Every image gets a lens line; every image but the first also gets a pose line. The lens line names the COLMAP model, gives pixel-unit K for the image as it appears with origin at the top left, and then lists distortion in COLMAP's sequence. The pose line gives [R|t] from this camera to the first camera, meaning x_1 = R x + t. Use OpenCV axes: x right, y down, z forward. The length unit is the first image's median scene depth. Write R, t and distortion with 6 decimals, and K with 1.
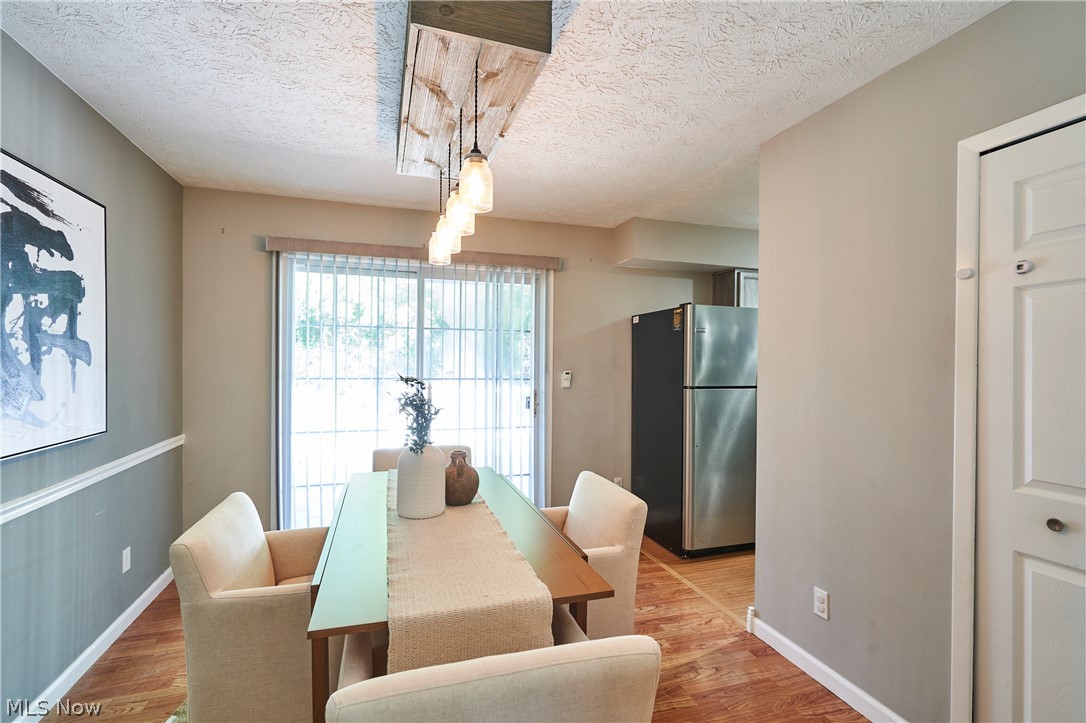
lens RADIAL K [[501.2, 0, 543.6], [0, 501.2, 365.7], [0, 0, 1]] dist [-0.000449, 0.000241]
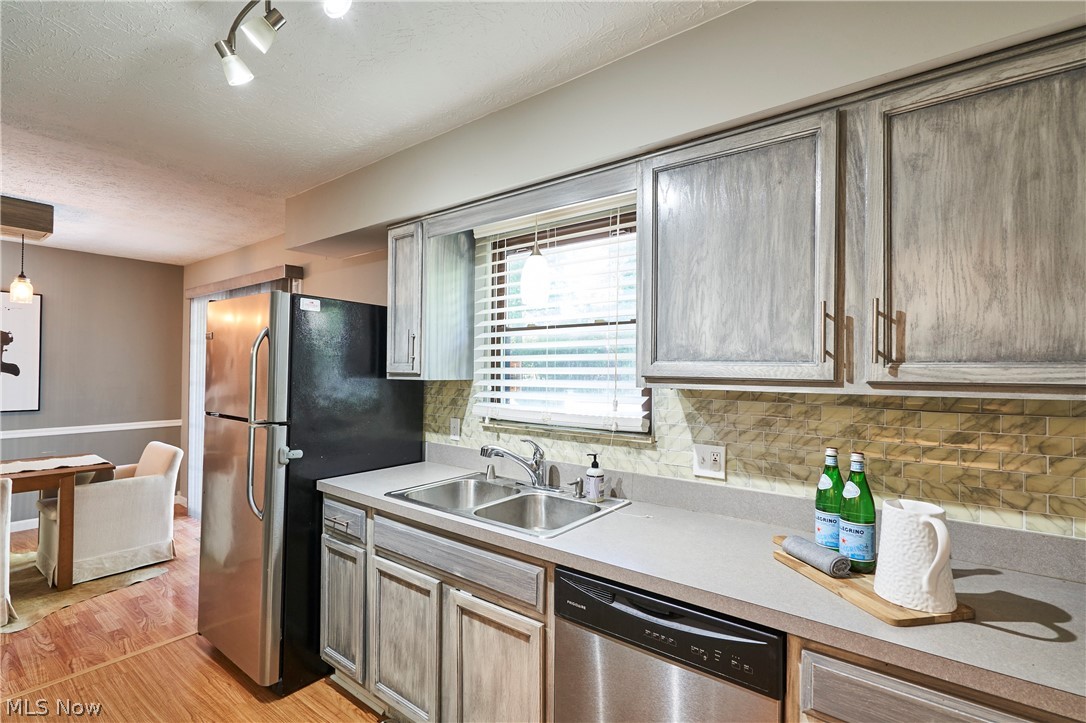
lens RADIAL K [[501.2, 0, 543.6], [0, 501.2, 365.7], [0, 0, 1]] dist [-0.000449, 0.000241]
pose [[0.560732, -0.007929, -0.827960, 1.317322], [-0.015365, 0.999682, -0.019979, -0.021634], [0.827855, 0.023924, 0.560432, 1.092419]]
